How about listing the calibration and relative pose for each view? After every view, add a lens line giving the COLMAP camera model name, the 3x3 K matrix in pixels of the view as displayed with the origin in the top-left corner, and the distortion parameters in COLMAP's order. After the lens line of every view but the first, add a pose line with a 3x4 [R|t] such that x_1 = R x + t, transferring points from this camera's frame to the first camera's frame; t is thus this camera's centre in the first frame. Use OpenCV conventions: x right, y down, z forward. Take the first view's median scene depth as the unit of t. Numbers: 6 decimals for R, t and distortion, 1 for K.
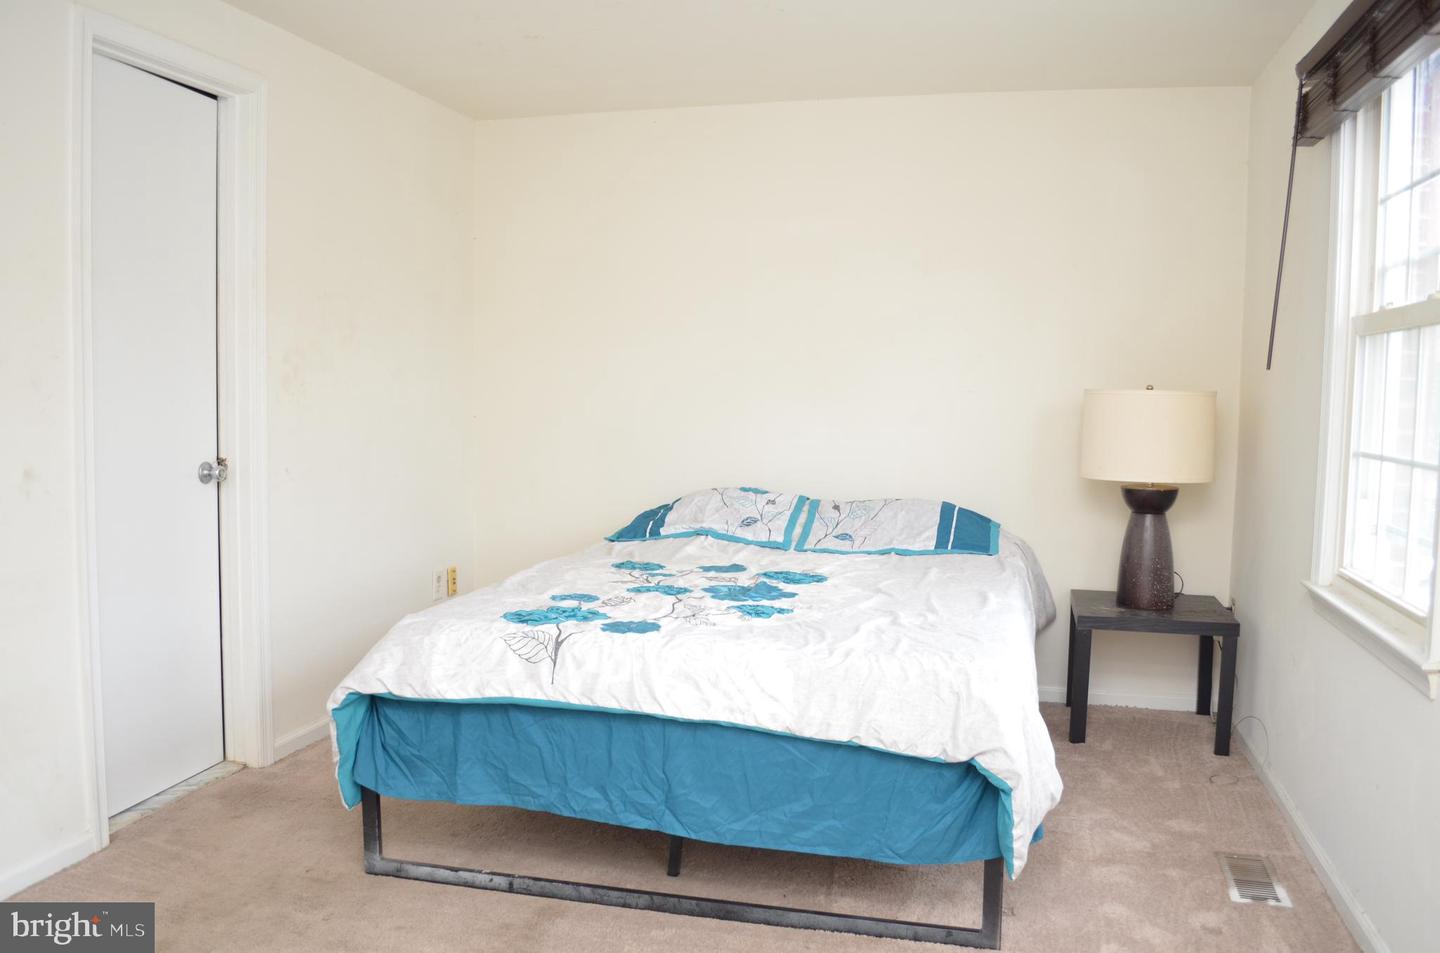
lens RADIAL K [[1133.8, 0, 720.0], [0, 1133.8, 476.5], [0, 0, 1]] dist [-0.066915, -0.050317]
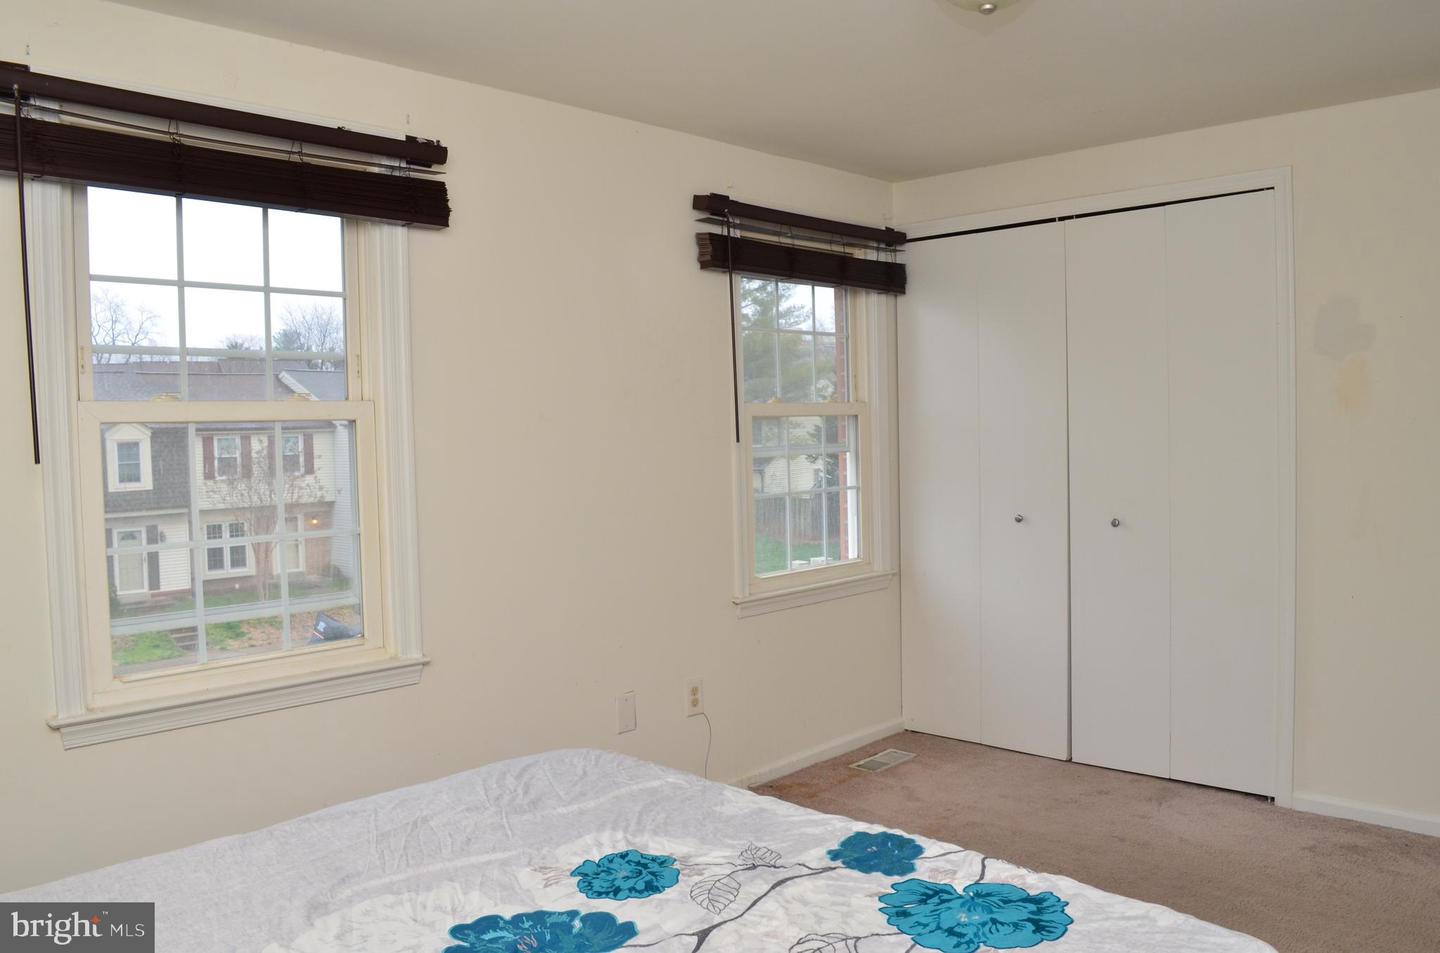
lens RADIAL K [[1133.8, 0, 720.0], [0, 1133.8, 476.5], [0, 0, 1]] dist [-0.066915, -0.050317]
pose [[-0.875087, -0.014675, 0.483744, -0.248448], [0.048895, 0.991745, 0.118536, -0.134327], [-0.481490, 0.127382, -0.867145, 1.247758]]
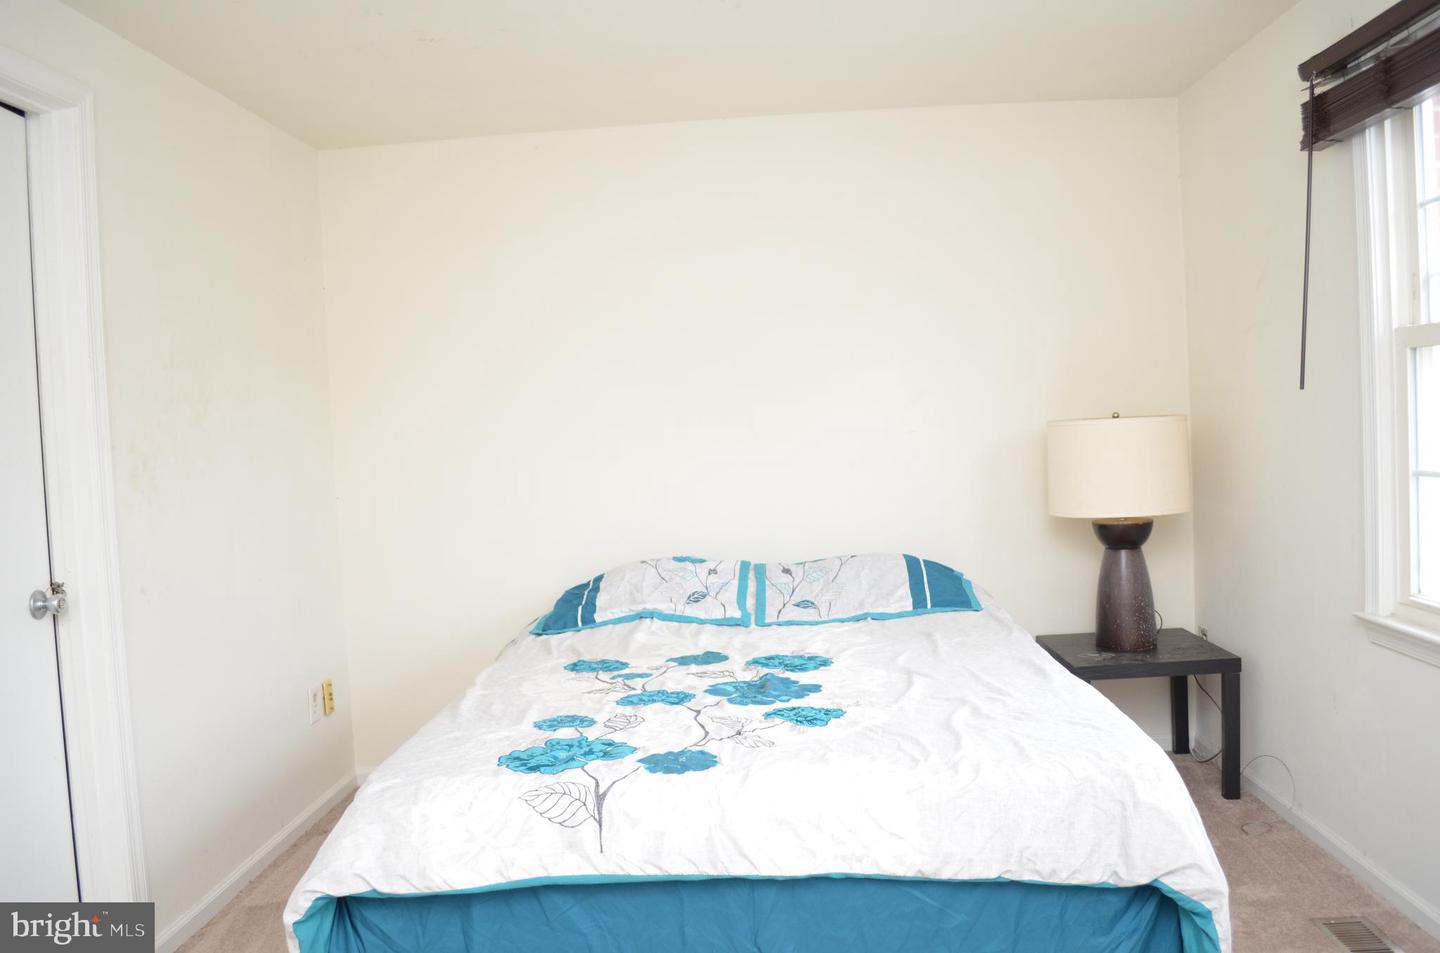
lens RADIAL K [[1127.5, 0, 720.0], [0, 1127.5, 476.5], [0, 0, 1]] dist [-0.080311, 0.002154]
pose [[0.975086, -0.072417, 0.209675, -0.158337], [0.080149, 0.996372, -0.028606, -0.031638], [-0.206843, 0.044699, 0.977353, 0.175308]]
